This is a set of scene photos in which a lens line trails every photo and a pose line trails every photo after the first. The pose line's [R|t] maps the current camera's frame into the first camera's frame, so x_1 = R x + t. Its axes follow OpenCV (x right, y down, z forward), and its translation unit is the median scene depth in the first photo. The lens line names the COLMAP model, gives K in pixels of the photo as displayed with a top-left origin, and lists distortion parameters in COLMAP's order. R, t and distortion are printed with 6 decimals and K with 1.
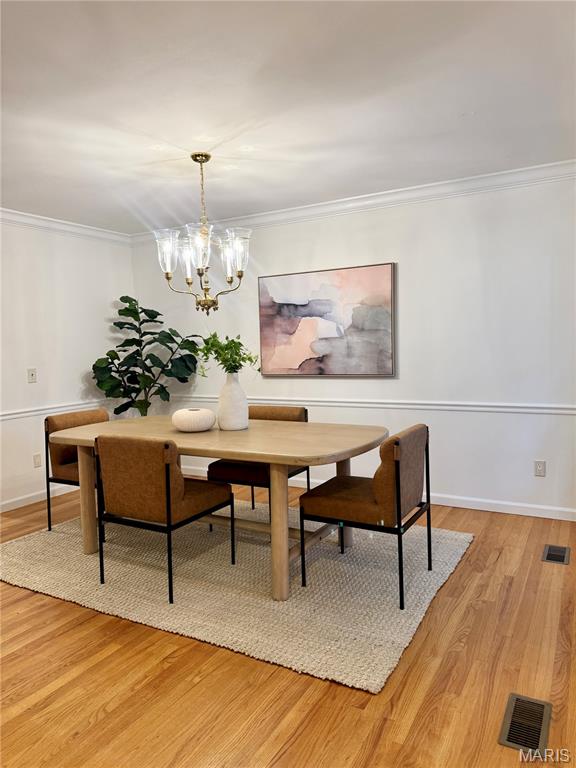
lens RADIAL K [[543.2, 0, 288.0], [0, 543.2, 384.0], [0, 0, 1]] dist [0.117302, -0.148218]
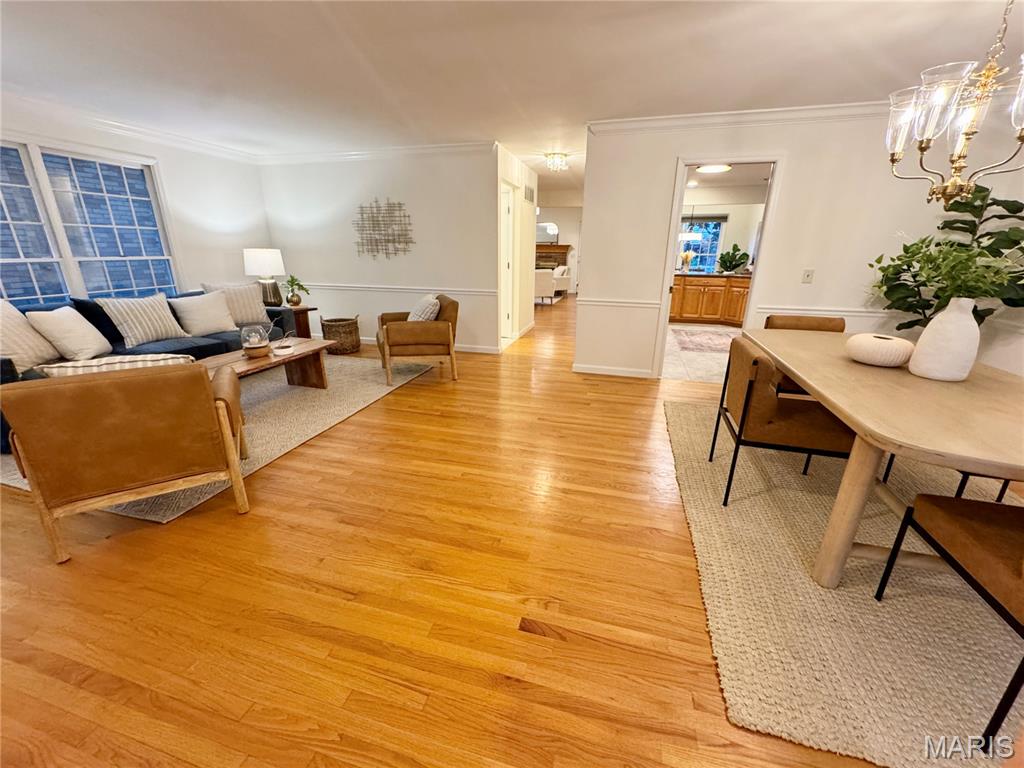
lens RADIAL K [[415.0, 0, 511.2], [0, 415.0, 380.4], [0, 0, 1]] dist [0.000630, -0.000027]
pose [[0.237783, 0.326394, -0.914837, 0.205676], [-0.088297, 0.945215, 0.314282, -0.026666], [0.967297, 0.006047, 0.253576, 0.239166]]
